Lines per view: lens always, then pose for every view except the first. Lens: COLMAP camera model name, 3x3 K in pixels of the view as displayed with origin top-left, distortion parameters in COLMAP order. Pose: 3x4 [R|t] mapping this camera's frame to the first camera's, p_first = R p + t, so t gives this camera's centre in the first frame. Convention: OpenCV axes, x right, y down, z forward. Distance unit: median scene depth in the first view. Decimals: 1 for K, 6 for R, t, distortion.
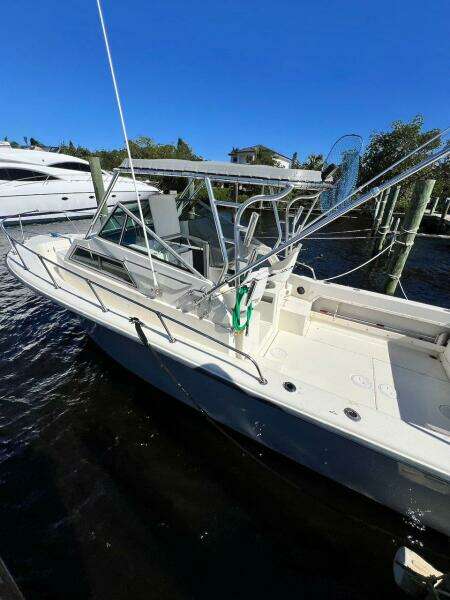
lens RADIAL K [[237.1, 0, 235.2], [0, 237.1, 299.8], [0, 0, 1]] dist [0.001495, 0.000295]
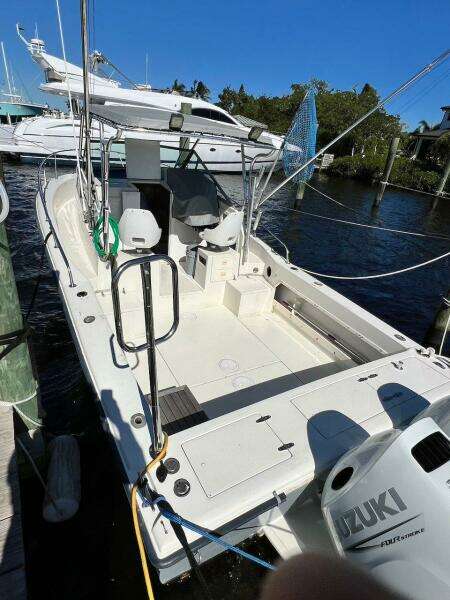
lens RADIAL K [[331.2, 0, 225.0], [0, 331.2, 300.0], [0, 0, 1]] dist [-0.013414, -0.002189]
pose [[0.847626, 0.297810, -0.439134, 0.706476], [-0.302563, 0.951172, 0.061047, 0.032311], [0.435873, 0.081121, 0.896345, -0.090898]]
